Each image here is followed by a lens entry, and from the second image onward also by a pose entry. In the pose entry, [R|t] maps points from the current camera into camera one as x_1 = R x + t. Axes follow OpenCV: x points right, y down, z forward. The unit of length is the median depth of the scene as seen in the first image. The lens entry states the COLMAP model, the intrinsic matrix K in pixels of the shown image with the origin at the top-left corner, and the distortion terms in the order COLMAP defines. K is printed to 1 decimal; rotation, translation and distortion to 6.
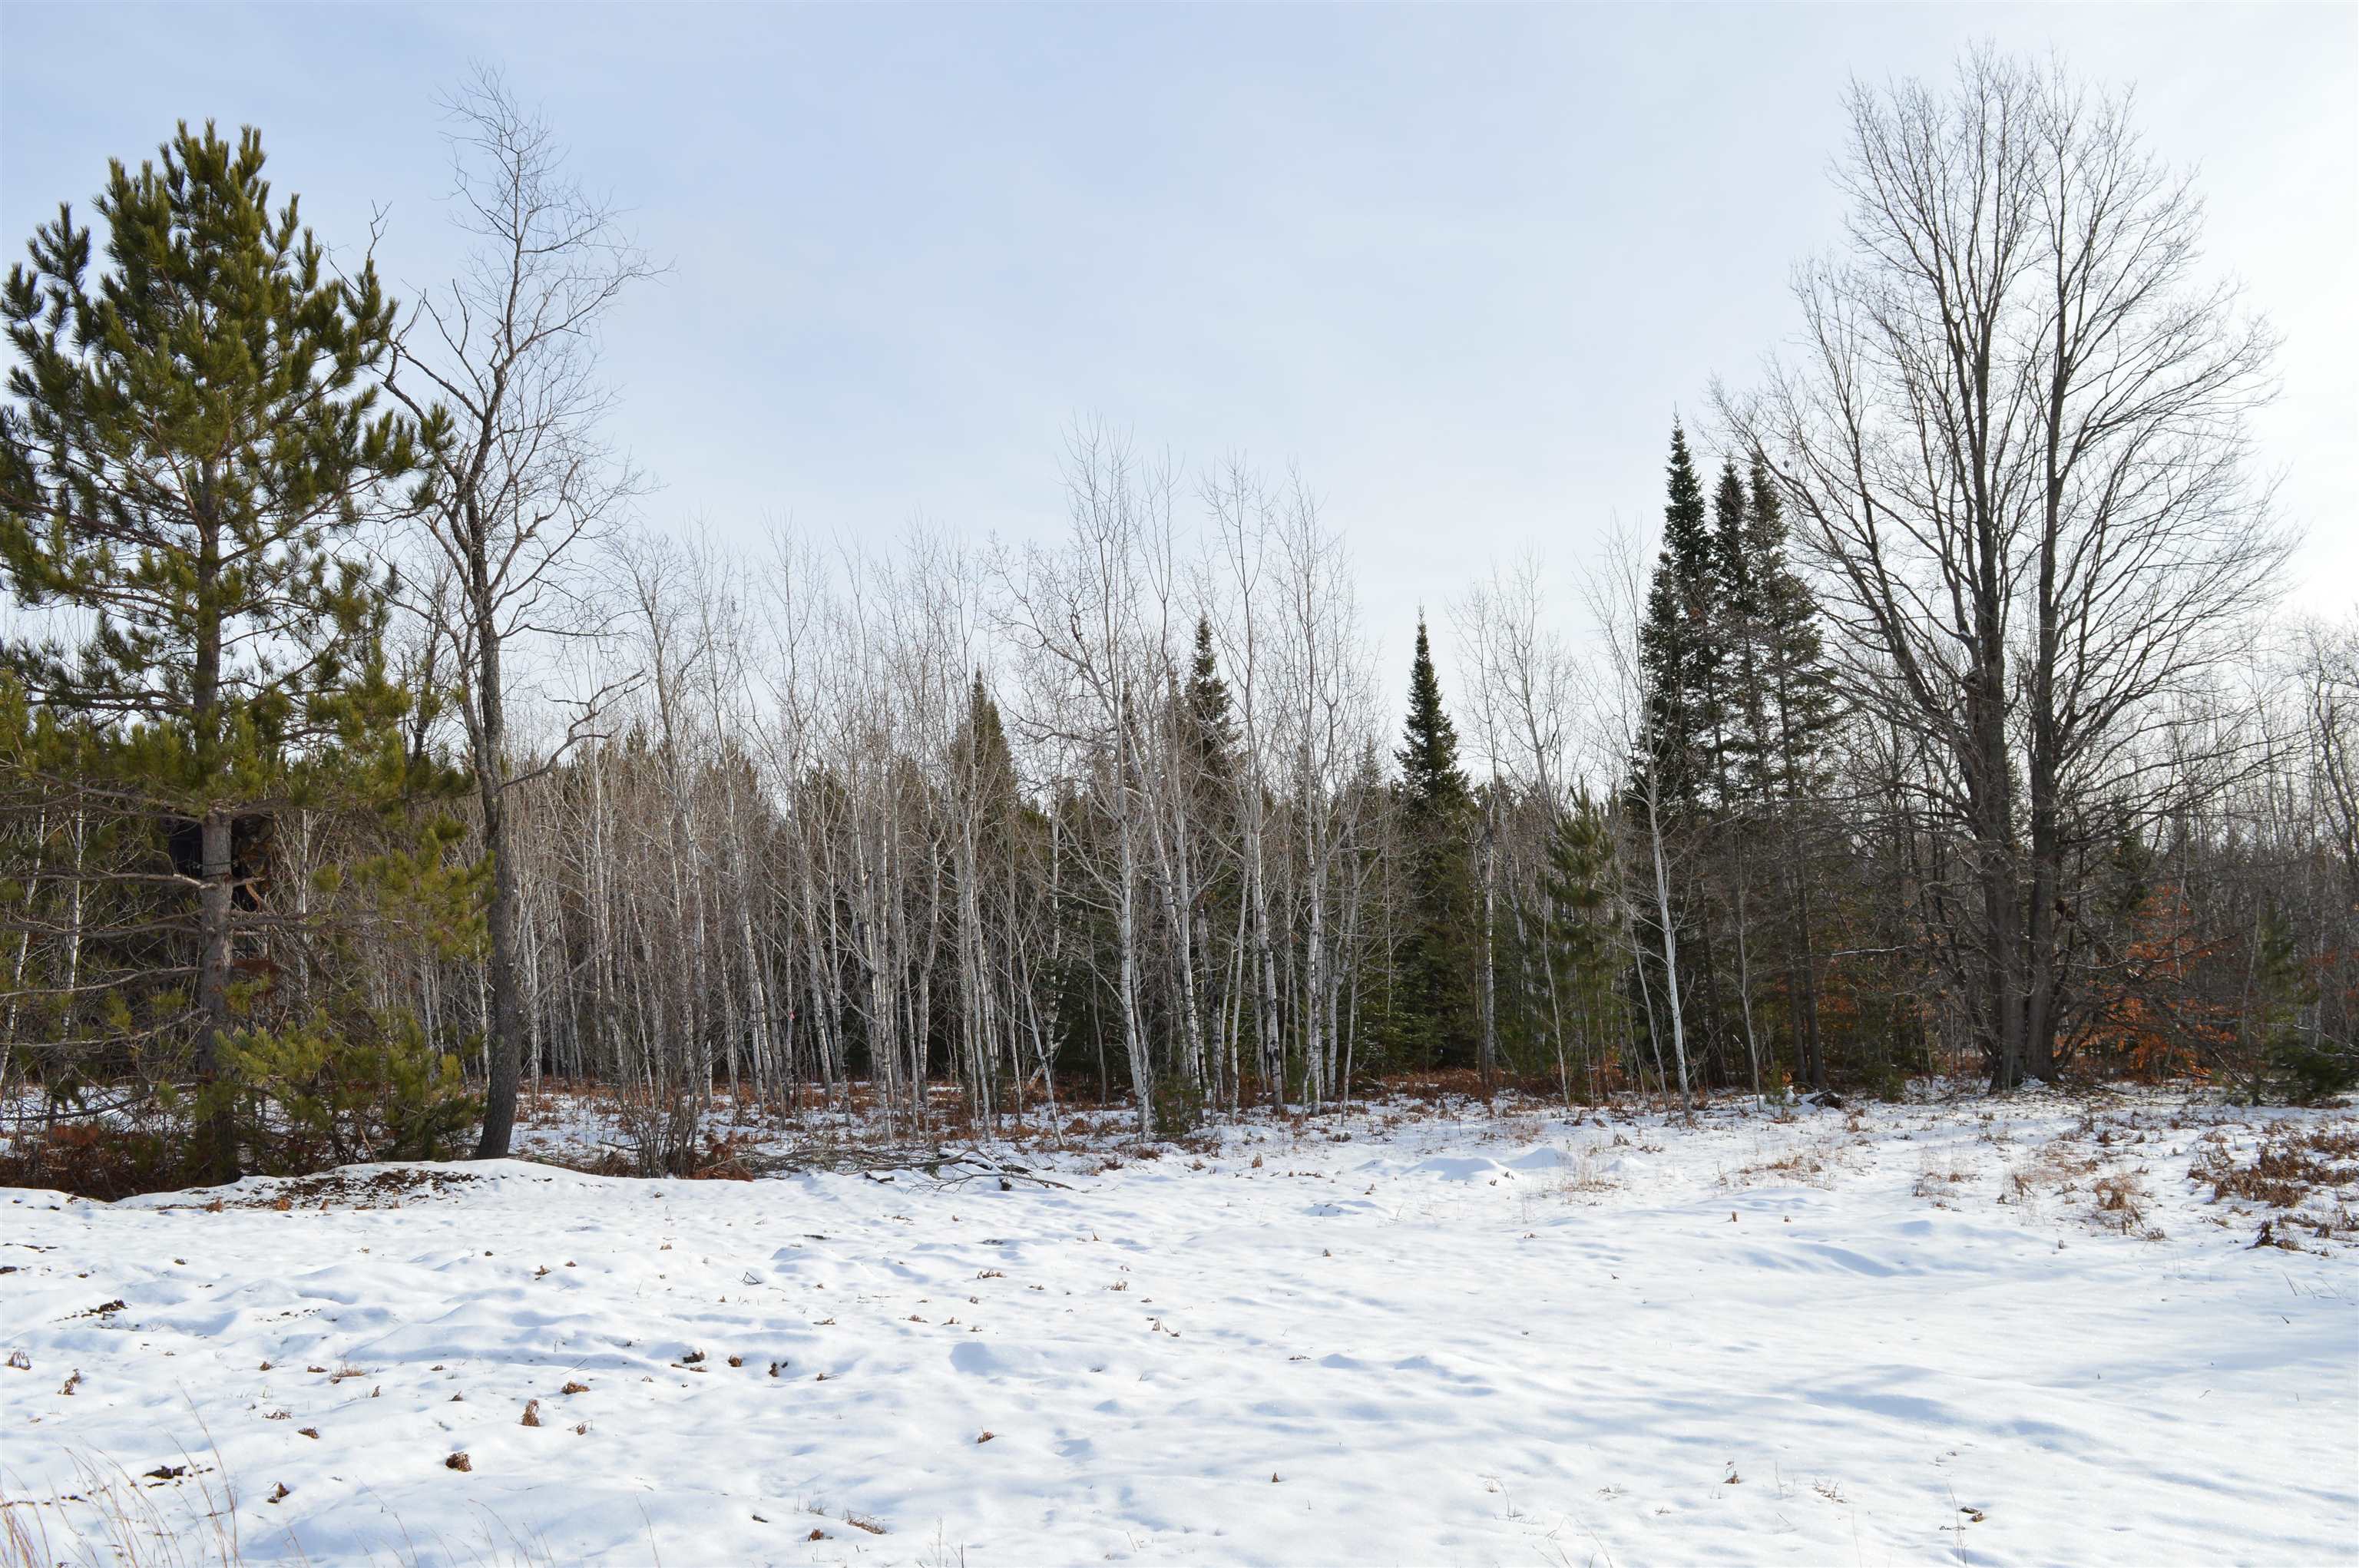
lens RADIAL K [[2007.1, 0, 1180.3], [0, 2007.1, 788.5], [0, 0, 1]] dist [-0.074020, 0.012782]
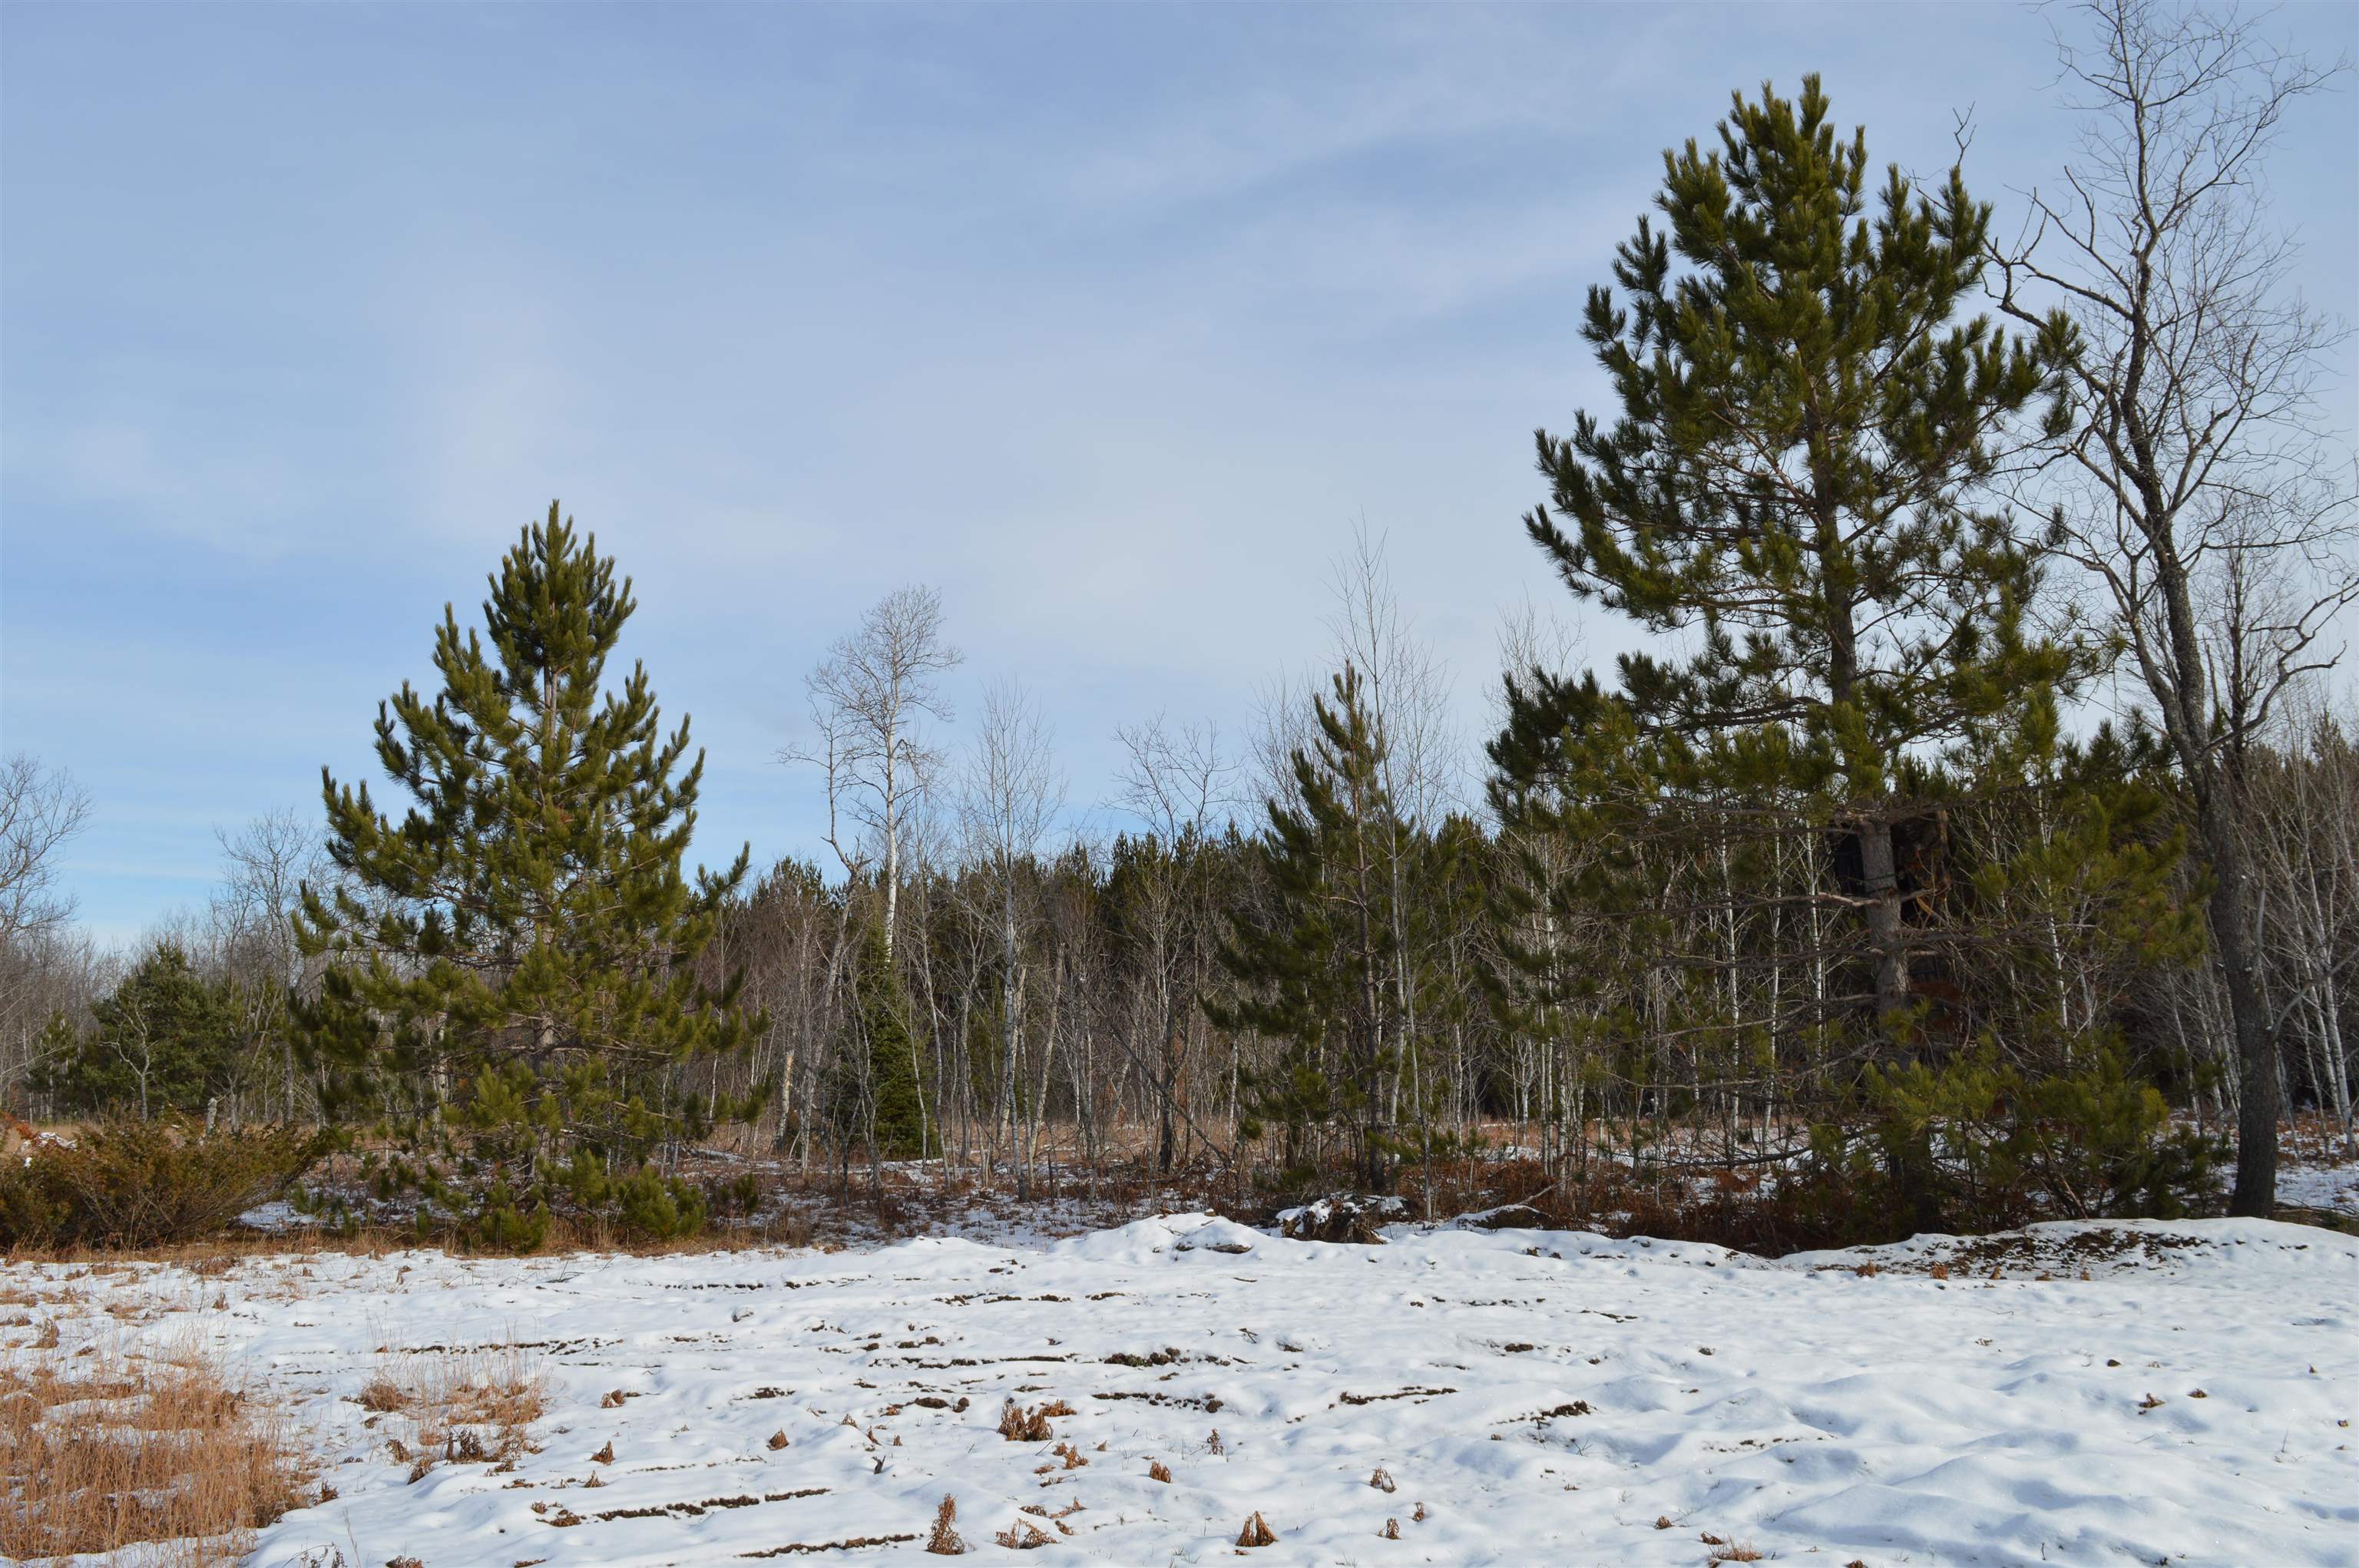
lens RADIAL K [[2007.1, 0, 1178.2], [0, 2007.1, 781.4], [0, 0, 1]] dist [-0.074020, 0.012782]
pose [[0.624738, -0.123782, -0.770961, 0.010305], [0.109439, 0.991490, -0.070507, 0.020516], [0.773127, -0.040324, 0.632968, 0.161460]]
